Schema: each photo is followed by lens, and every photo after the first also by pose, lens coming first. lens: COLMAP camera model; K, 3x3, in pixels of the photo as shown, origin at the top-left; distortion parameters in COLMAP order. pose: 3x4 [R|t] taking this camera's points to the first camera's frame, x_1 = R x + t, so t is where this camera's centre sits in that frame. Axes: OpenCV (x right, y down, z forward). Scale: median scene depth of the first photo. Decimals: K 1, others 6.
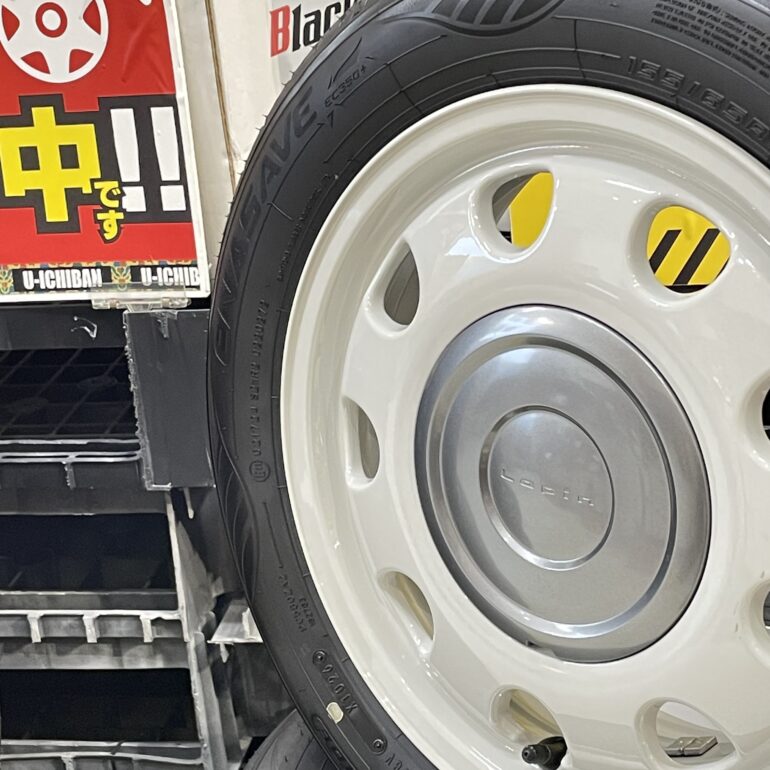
lens RADIAL K [[1793.8, 0, 384.9], [0, 1793.8, 368.7], [0, 0, 1]] dist [0.013676, 0.285289]
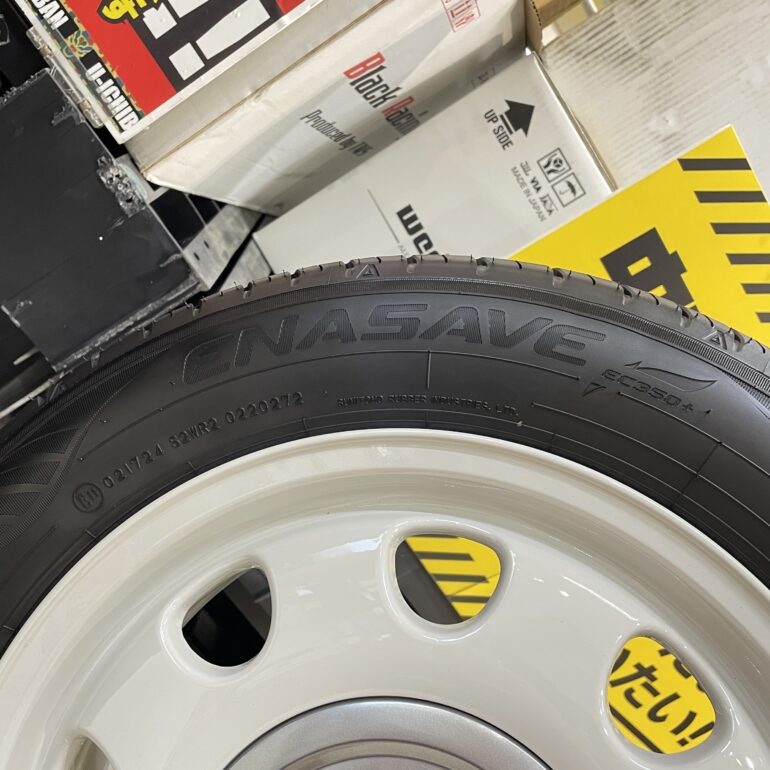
lens RADIAL K [[850.6, 0, 397.0], [0, 850.6, 372.2], [0, 0, 1]] dist [0.070970, -0.052937]
pose [[0.444772, 0.748032, 0.492570, -0.168959], [-0.798526, 0.580261, -0.160164, -0.013649], [-0.405627, -0.322094, 0.855408, 0.495478]]
